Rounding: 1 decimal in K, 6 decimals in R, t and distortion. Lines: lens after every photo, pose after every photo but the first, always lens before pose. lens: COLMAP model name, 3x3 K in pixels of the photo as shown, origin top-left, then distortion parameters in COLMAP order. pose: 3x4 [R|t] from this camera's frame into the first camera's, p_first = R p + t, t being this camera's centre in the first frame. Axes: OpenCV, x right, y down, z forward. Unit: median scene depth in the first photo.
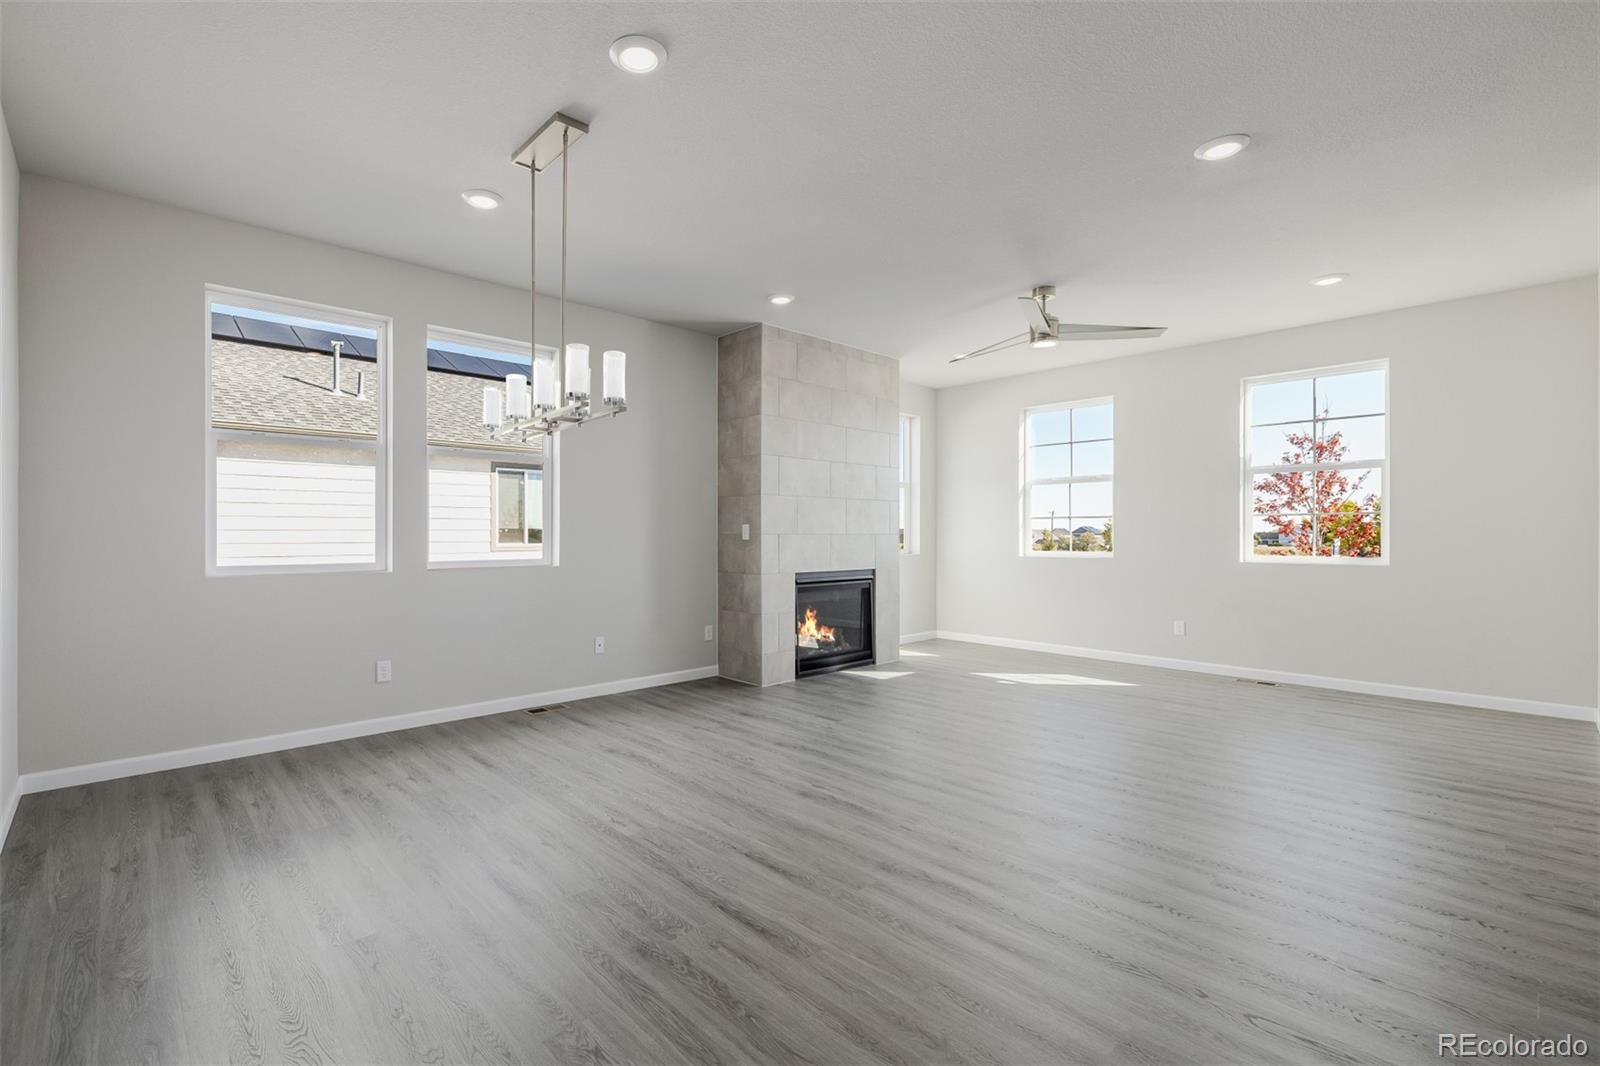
lens RADIAL K [[702.4, 0, 715.4], [0, 702.4, 530.6], [0, 0, 1]] dist [-0.005712, -0.000198]
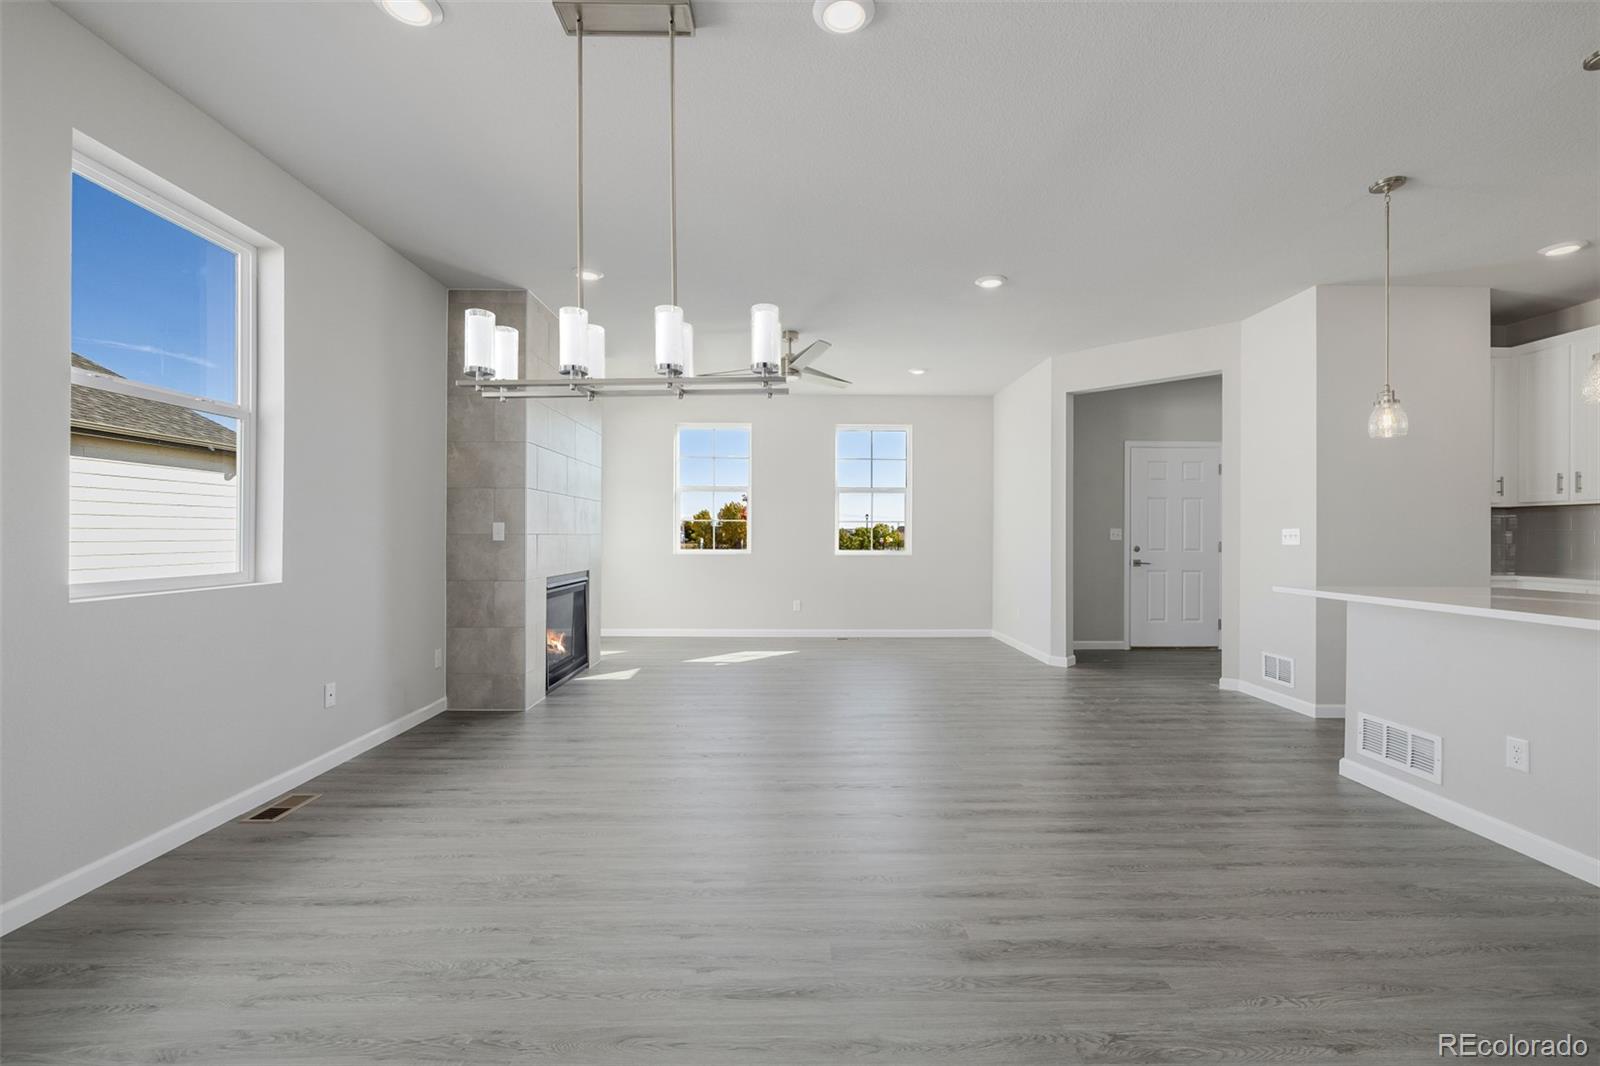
lens RADIAL K [[671.8, 0, 800.0], [0, 671.8, 533.0], [0, 0, 1]] dist [-0.001746, -0.000126]
pose [[0.633204, 0.004117, 0.773974, -0.348225], [-0.008336, 0.999964, 0.001501, -0.000509], [-0.773940, -0.007403, 0.633216, 0.207072]]
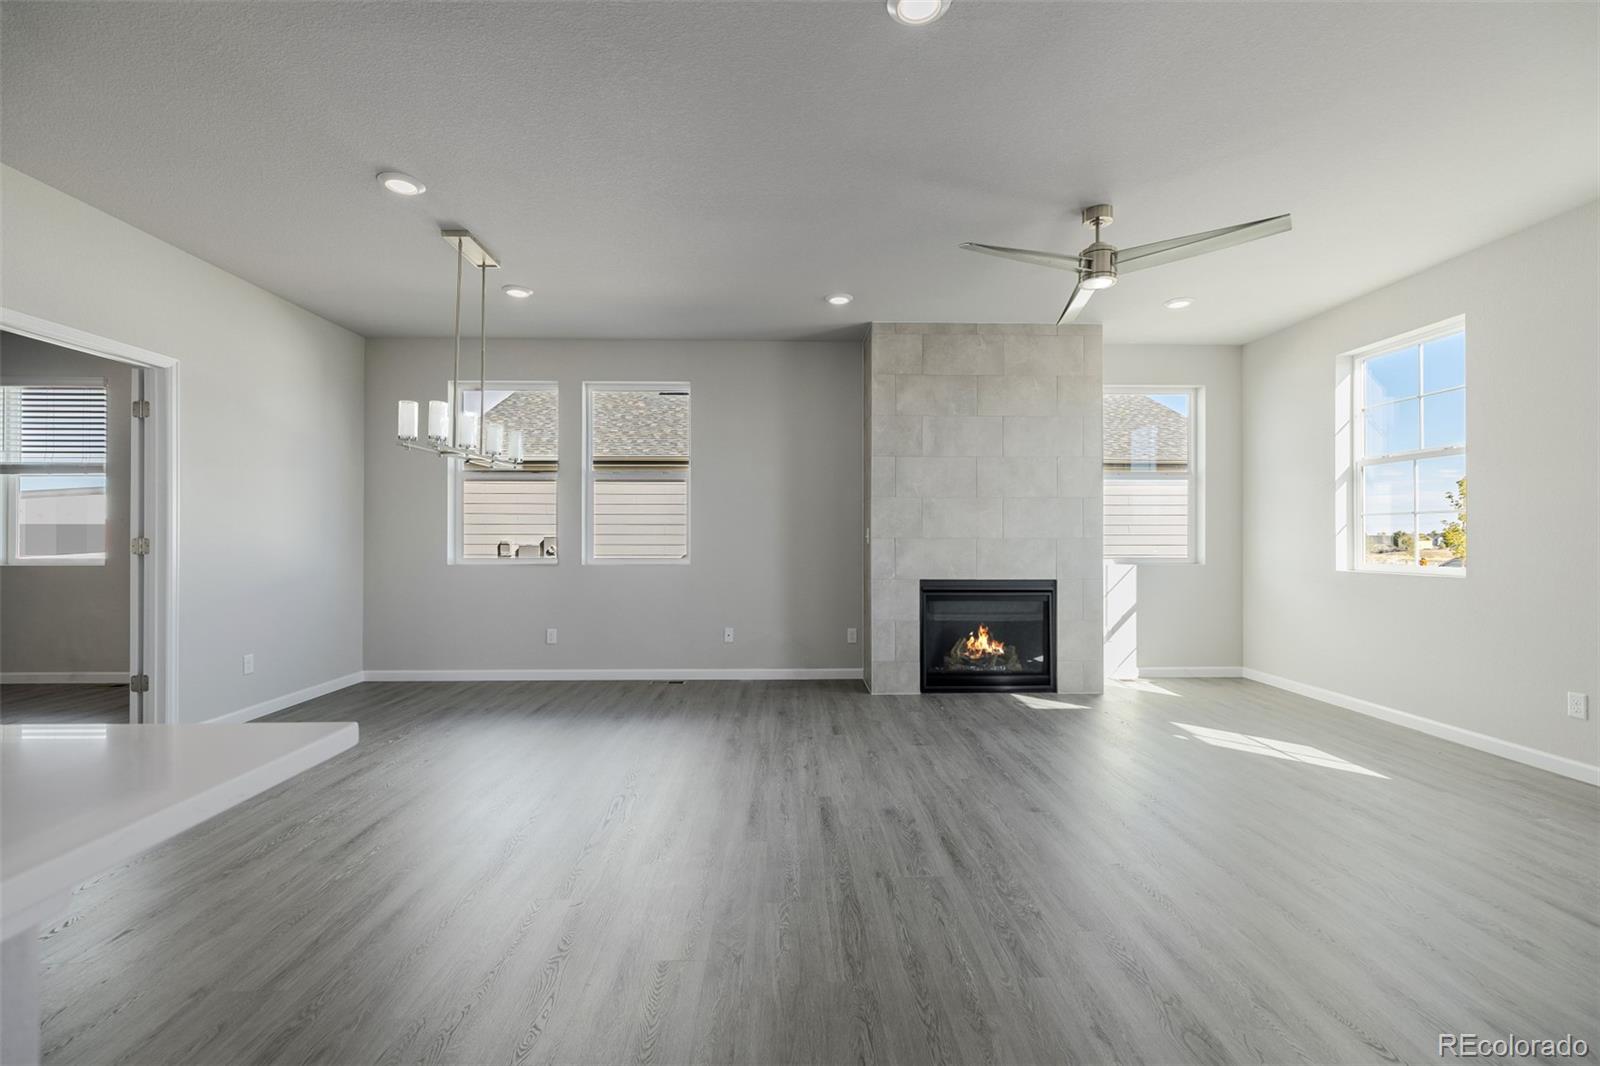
lens RADIAL K [[674.5, 0, 805.5], [0, 674.5, 533.7], [0, 0, 1]] dist [-0.002171, 0.000110]
pose [[0.782601, -0.002187, -0.622519, 0.558641], [0.001707, 0.999998, -0.001367, 0.000086], [0.622521, 0.000007, 0.782603, 0.199874]]
